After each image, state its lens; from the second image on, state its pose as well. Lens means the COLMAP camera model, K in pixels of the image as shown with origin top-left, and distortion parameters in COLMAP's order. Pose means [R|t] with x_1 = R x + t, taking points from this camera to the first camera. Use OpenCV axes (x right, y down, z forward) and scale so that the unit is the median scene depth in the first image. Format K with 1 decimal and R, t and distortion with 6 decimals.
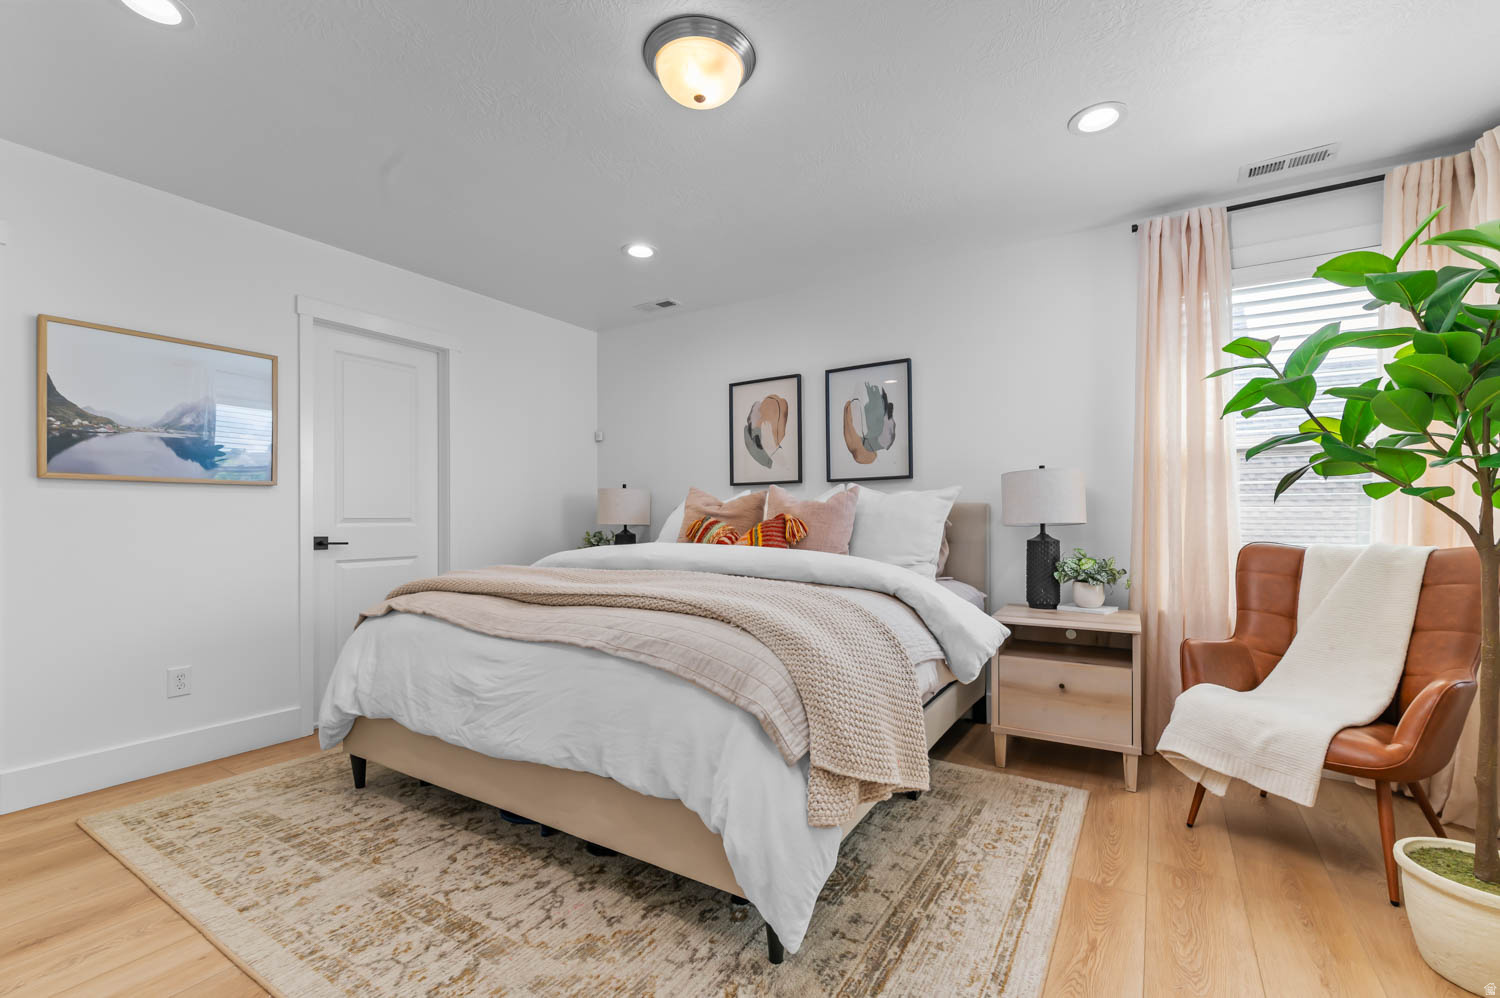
lens RADIAL K [[641.4, 0, 754.7], [0, 641.4, 515.7], [0, 0, 1]] dist [0.002579, 0.000516]
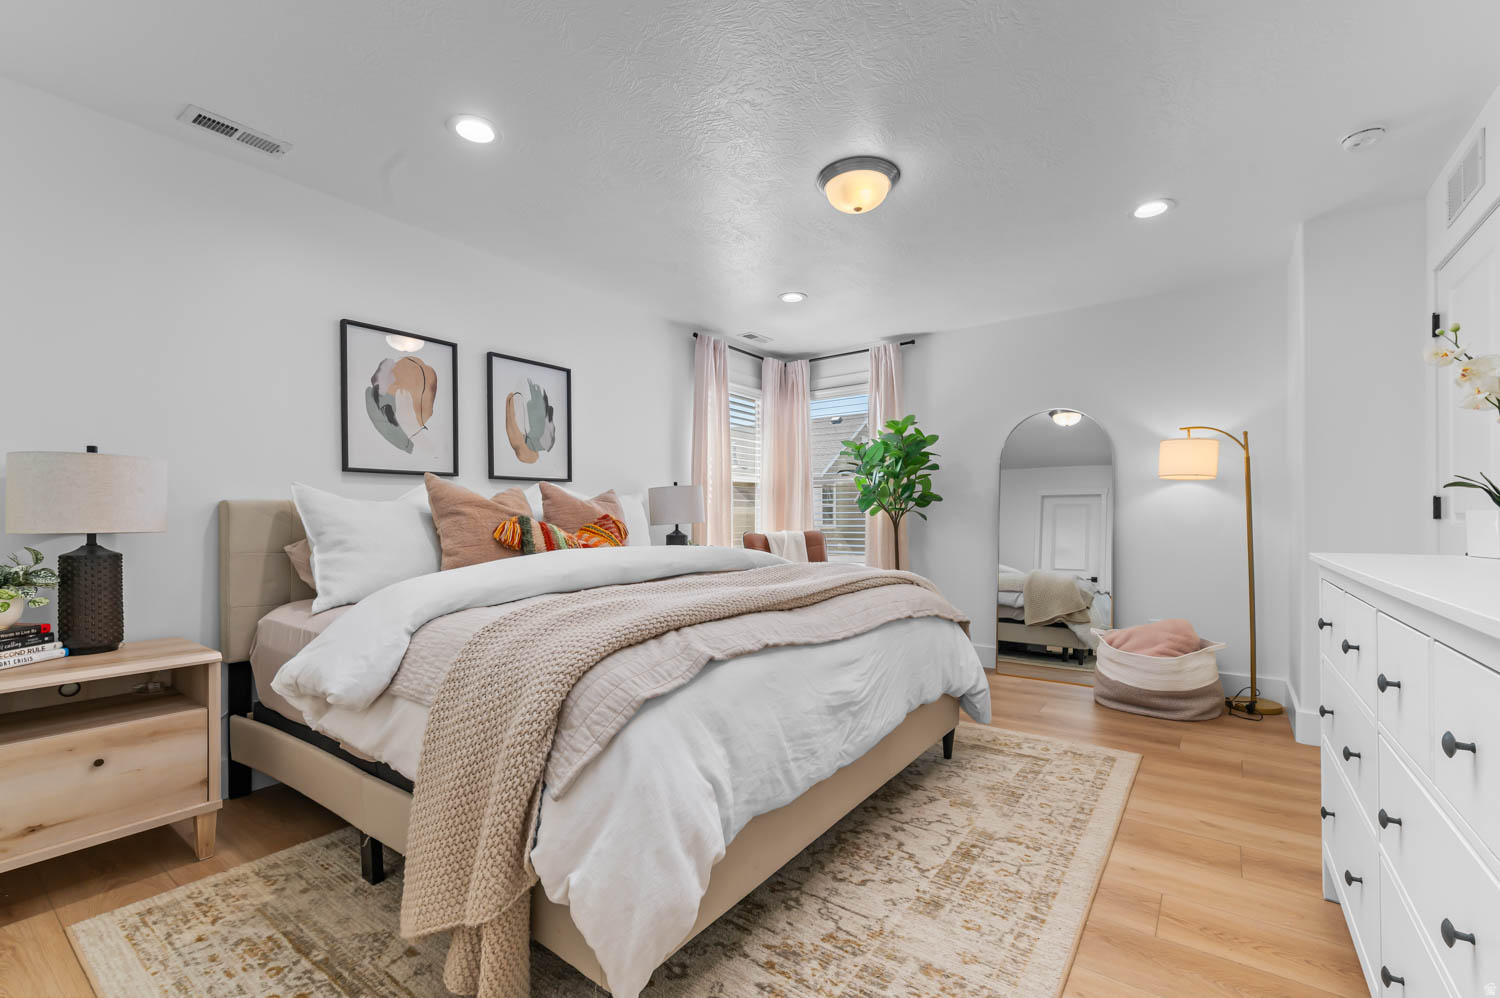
lens RADIAL K [[641.4, 0, 754.7], [0, 641.4, 515.7], [0, 0, 1]] dist [0.002579, 0.000516]
pose [[0.067254, 0.007416, 0.997708, -0.788490], [-0.001409, 0.999972, -0.007337, 0.005350], [-0.997735, -0.000913, 0.067262, 0.611331]]
